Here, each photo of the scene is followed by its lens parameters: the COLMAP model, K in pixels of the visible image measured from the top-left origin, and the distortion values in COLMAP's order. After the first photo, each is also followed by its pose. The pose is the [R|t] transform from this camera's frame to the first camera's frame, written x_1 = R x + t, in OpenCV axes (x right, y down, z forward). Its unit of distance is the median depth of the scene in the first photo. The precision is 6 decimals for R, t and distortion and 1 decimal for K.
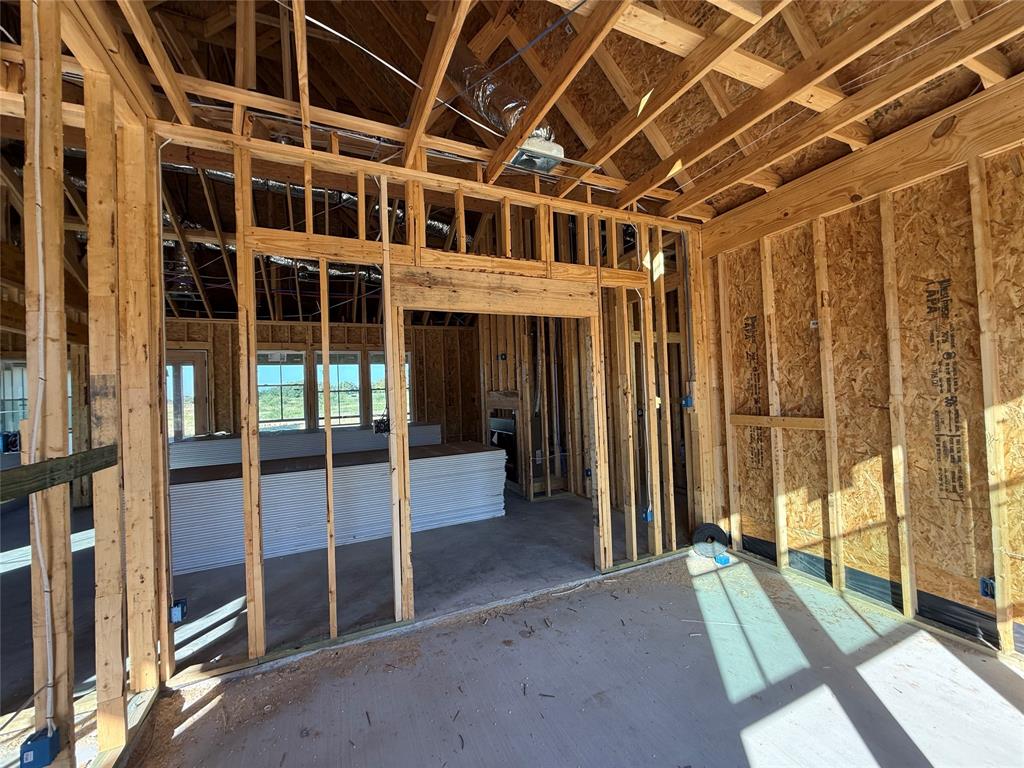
lens RADIAL K [[409.6, 0, 513.2], [0, 409.6, 385.8], [0, 0, 1]] dist [0.001530, 0.000221]
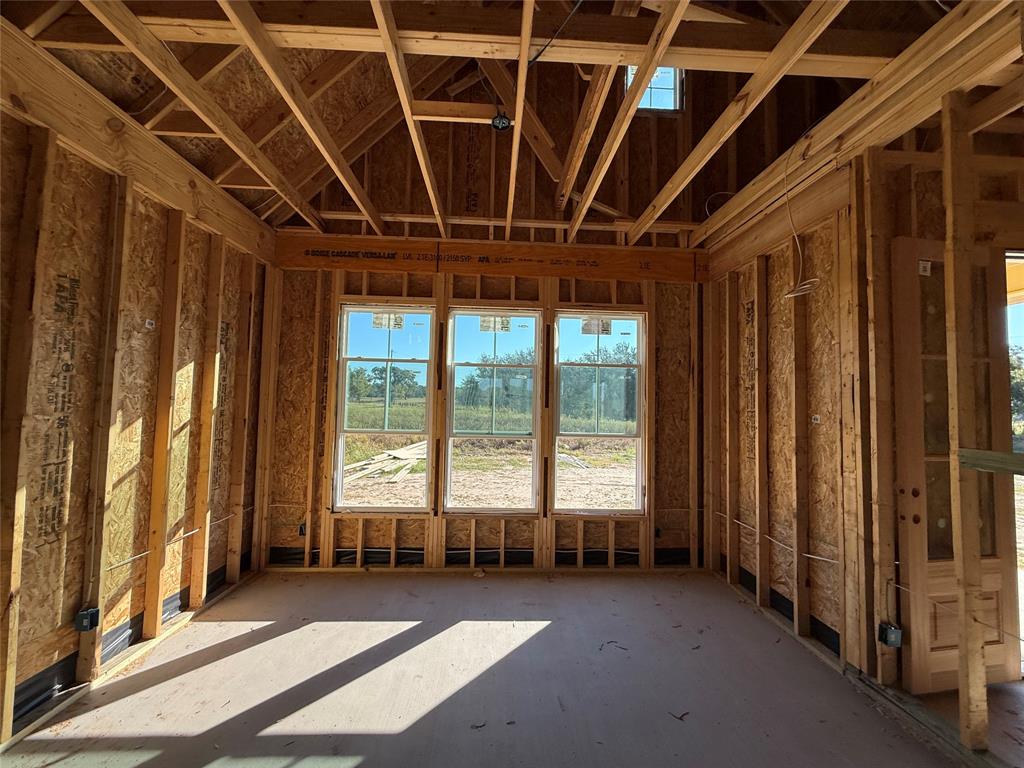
lens RADIAL K [[409.6, 0, 510.9], [0, 409.6, 384.9], [0, 0, 1]] dist [0.001530, 0.000221]
pose [[-0.927462, 0.041653, 0.371590, -0.098905], [0.011752, 0.996532, -0.082373, 0.042147], [-0.373732, -0.072031, -0.924736, 1.428350]]
